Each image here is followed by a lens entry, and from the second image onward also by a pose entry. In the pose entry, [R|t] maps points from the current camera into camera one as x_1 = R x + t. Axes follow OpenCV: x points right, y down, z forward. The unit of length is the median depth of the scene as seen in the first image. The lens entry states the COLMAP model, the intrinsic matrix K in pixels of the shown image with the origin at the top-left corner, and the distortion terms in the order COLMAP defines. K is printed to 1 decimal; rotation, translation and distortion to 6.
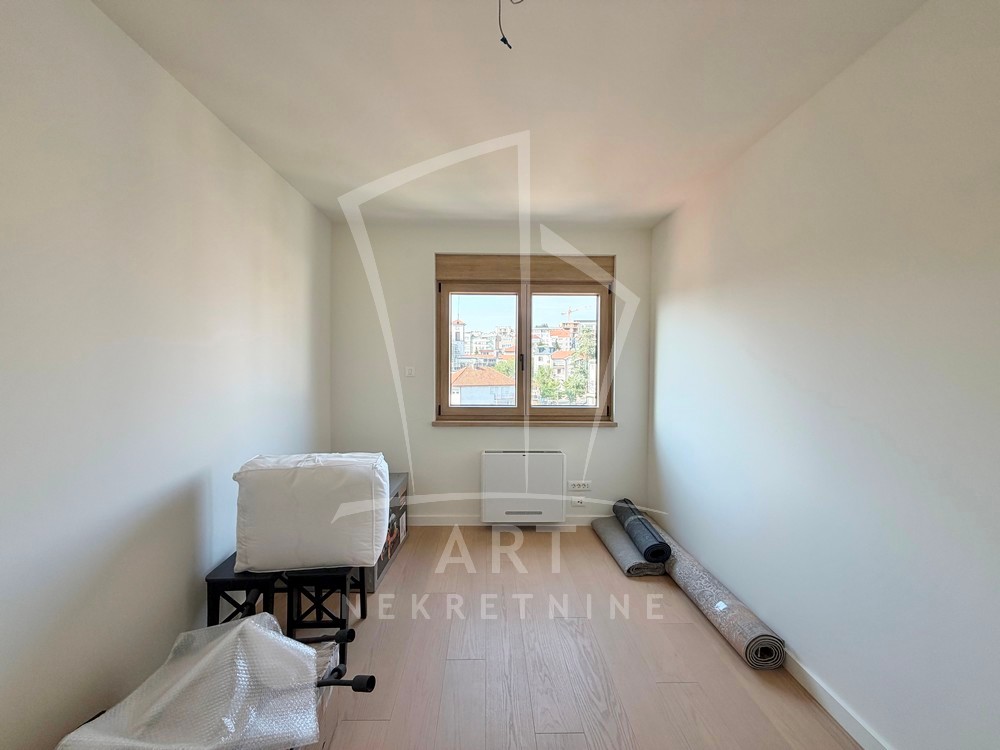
lens RADIAL K [[400.0, 0, 478.3], [0, 400.0, 374.4], [0, 0, 1]] dist [-0.000347, -0.000038]
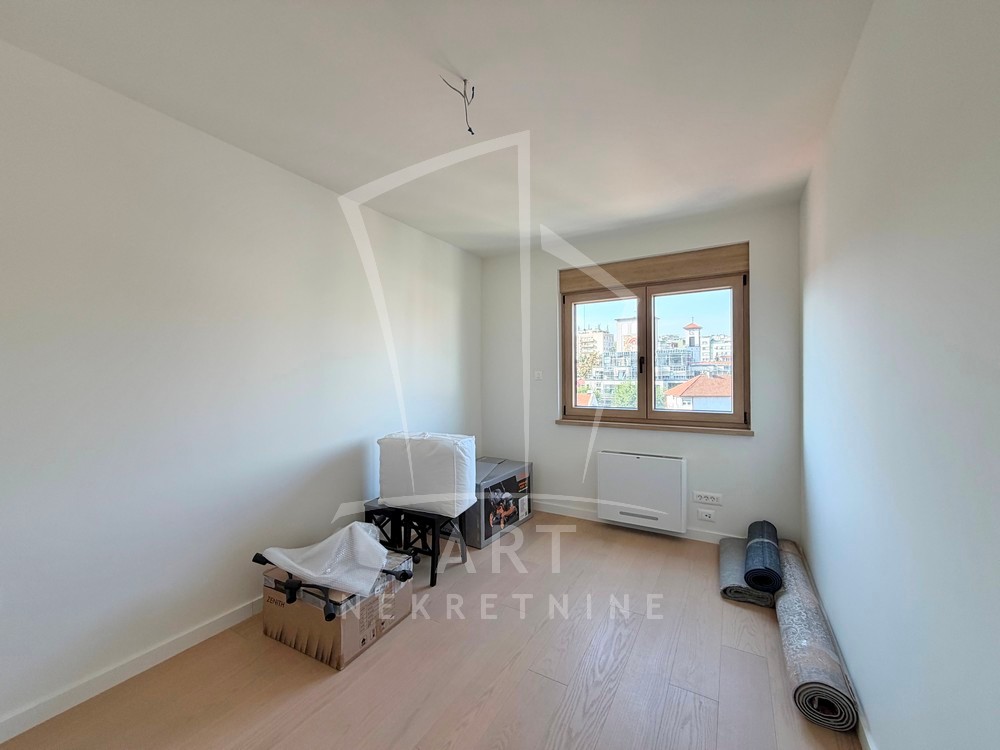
lens RADIAL K [[400.0, 0, 490.4], [0, 400.0, 372.9], [0, 0, 1]] dist [-0.000347, -0.000038]
pose [[0.846308, -0.014255, -0.532503, 0.323064], [-0.001329, 0.999582, -0.028870, 0.018951], [0.532692, 0.025141, 0.845936, -0.046383]]
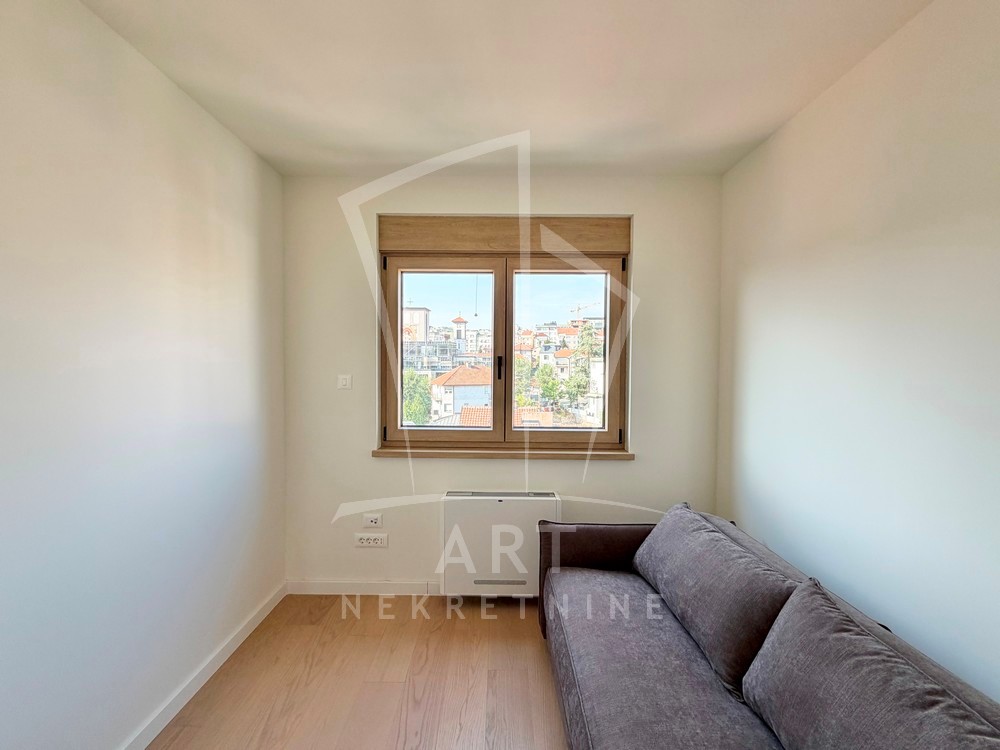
lens RADIAL K [[400.0, 0, 481.9], [0, 400.0, 373.2], [0, 0, 1]] dist [-0.000347, -0.000038]
pose [[0.999868, 0.001352, -0.016208, 0.089654], [-0.001335, 0.999999, 0.001064, -0.020710], [0.016209, -0.001043, 0.999868, 0.288097]]
